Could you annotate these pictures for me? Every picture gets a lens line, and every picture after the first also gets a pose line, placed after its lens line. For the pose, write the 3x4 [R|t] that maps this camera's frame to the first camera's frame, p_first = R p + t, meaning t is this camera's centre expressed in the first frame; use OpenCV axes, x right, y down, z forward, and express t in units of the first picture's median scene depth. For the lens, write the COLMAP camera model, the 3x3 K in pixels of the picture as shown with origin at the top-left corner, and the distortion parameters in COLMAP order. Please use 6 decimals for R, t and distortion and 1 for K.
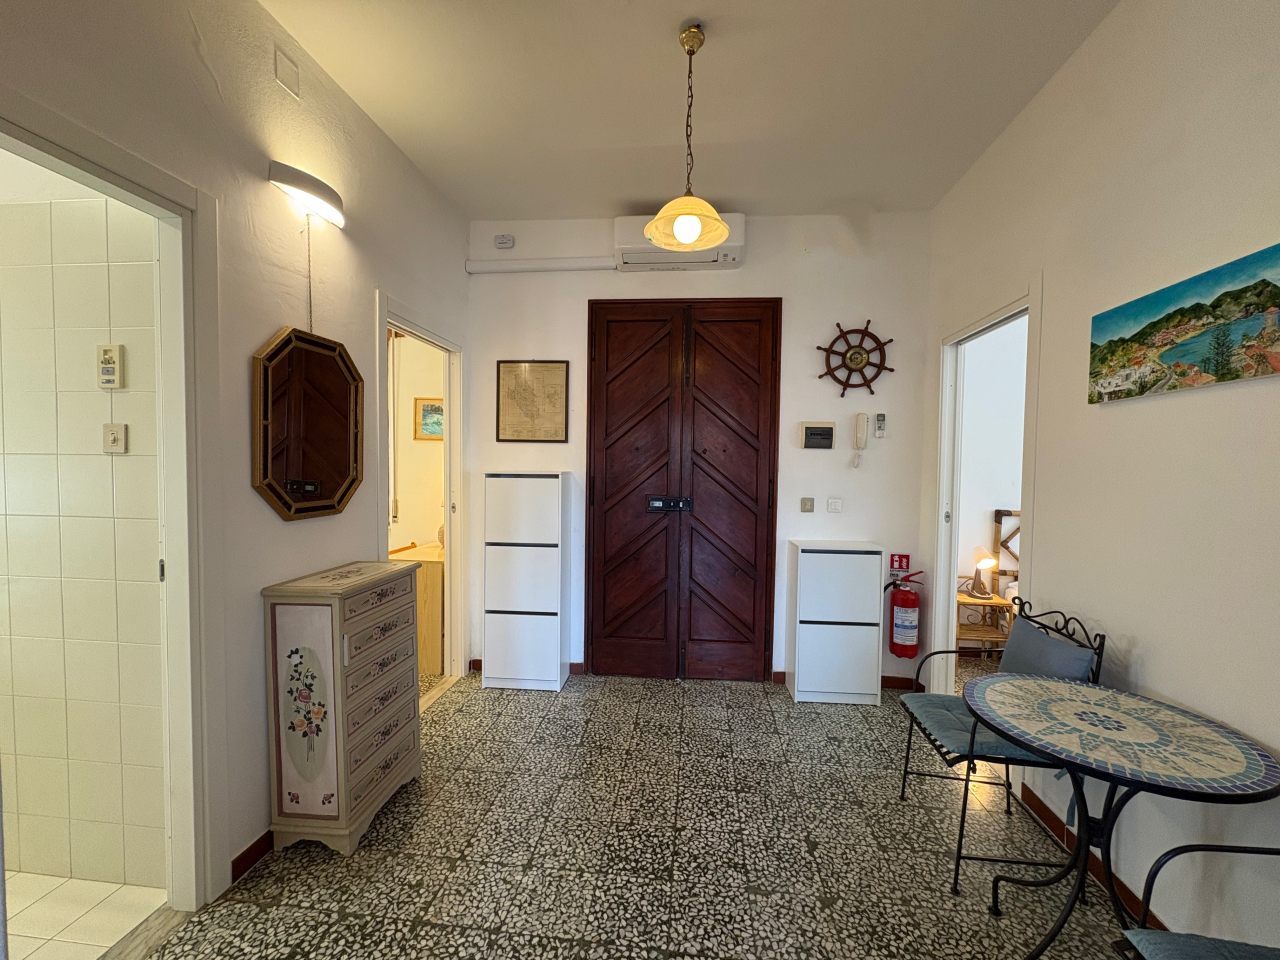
lens RADIAL K [[508.6, 0, 642.8], [0, 508.6, 483.2], [0, 0, 1]] dist [-0.000977, 0.000655]
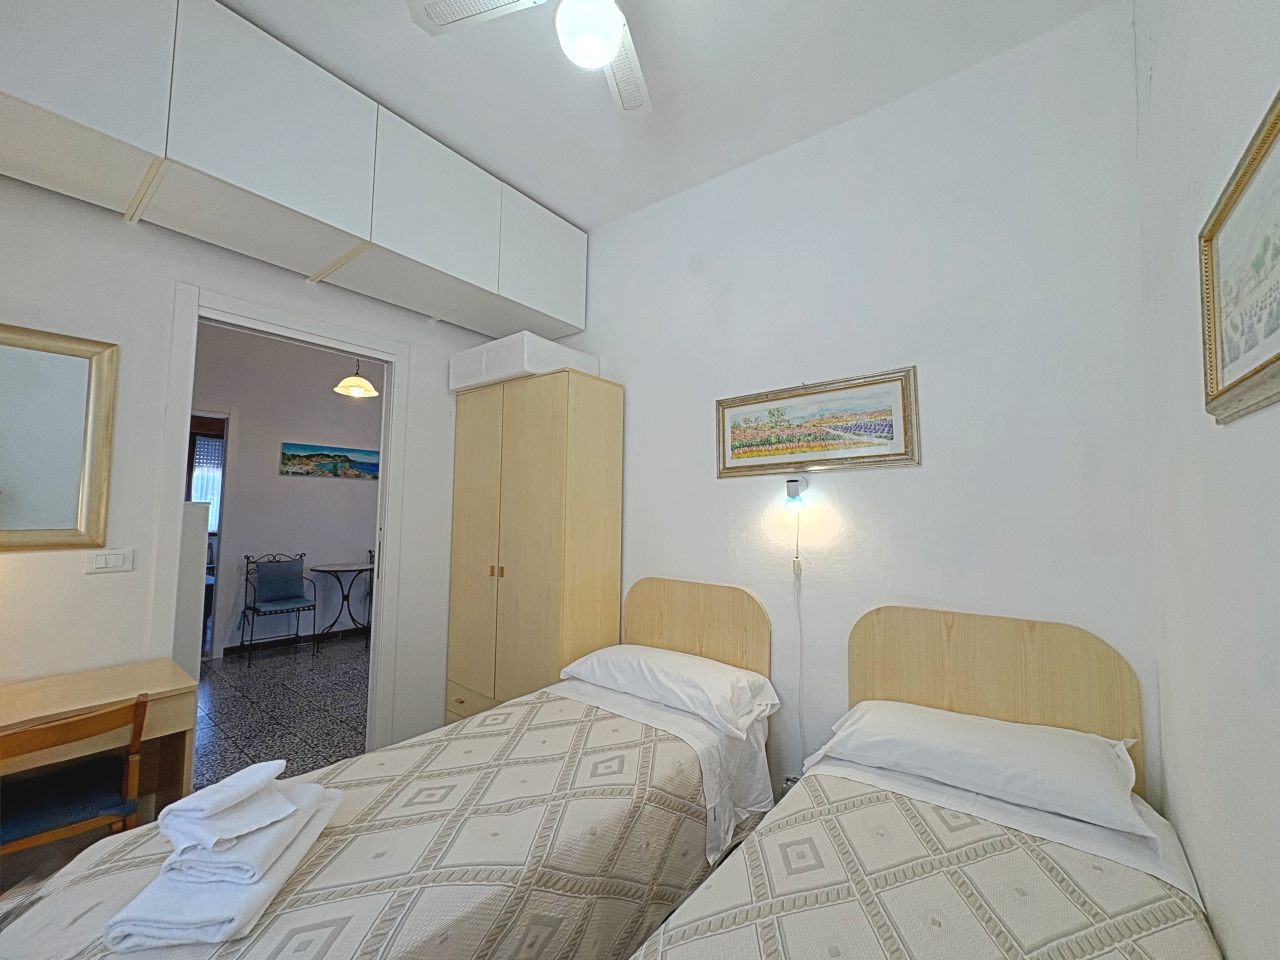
lens RADIAL K [[508.6, 0, 643.5], [0, 508.6, 482.7], [0, 0, 1]] dist [-0.000977, 0.000655]
pose [[-0.846237, 0.014541, 0.532608, -2.411244], [0.002677, 0.999731, -0.023041, -0.047685], [-0.532800, -0.018072, -0.846048, 2.490819]]
